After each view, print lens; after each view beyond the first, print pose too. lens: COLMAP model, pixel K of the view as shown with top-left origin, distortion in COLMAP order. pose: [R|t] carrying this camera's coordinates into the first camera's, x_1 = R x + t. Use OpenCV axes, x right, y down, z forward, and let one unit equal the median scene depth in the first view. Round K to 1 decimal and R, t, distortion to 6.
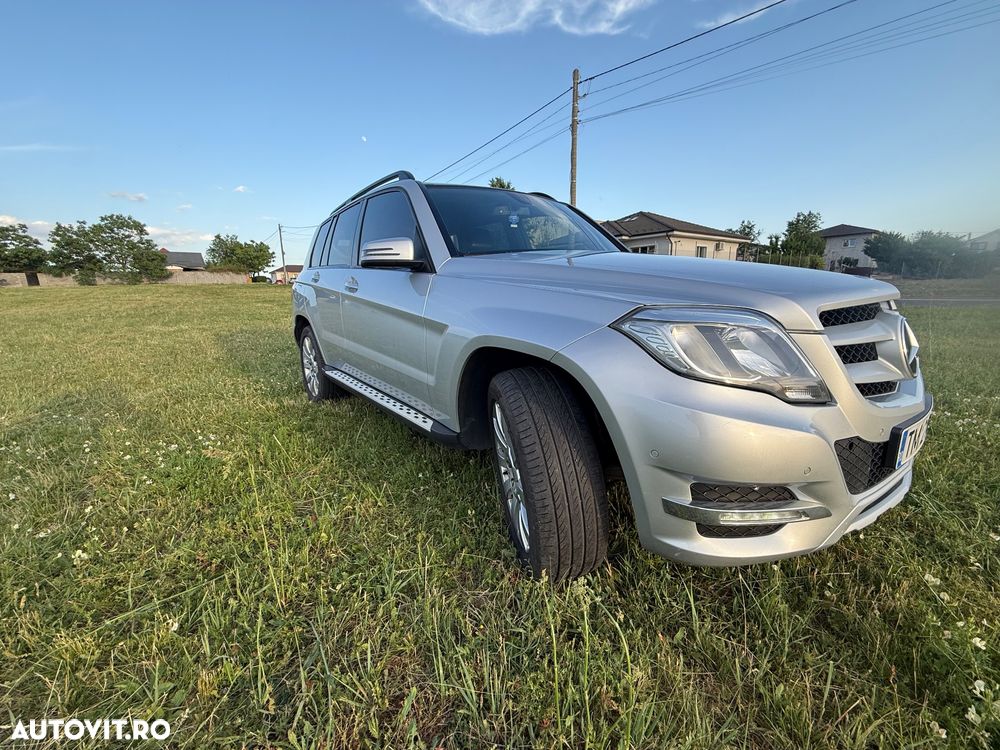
lens RADIAL K [[409.3, 0, 502.7], [0, 409.3, 384.3], [0, 0, 1]] dist [0.000228, 0.000187]
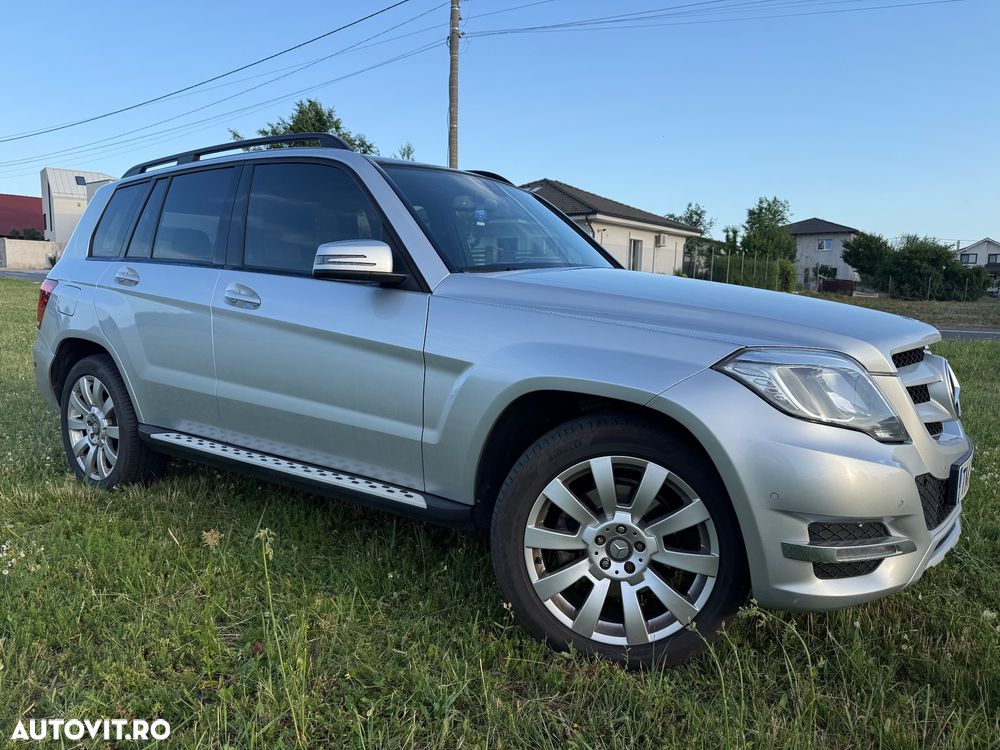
lens RADIAL K [[739.2, 0, 499.9], [0, 739.2, 411.1], [0, 0, 1]] dist [0.077291, -0.099525]
pose [[0.955446, -0.013425, 0.294860, -0.409816], [0.033191, 0.997516, -0.062133, 0.028787], [-0.293294, 0.069152, 0.953518, -0.283781]]
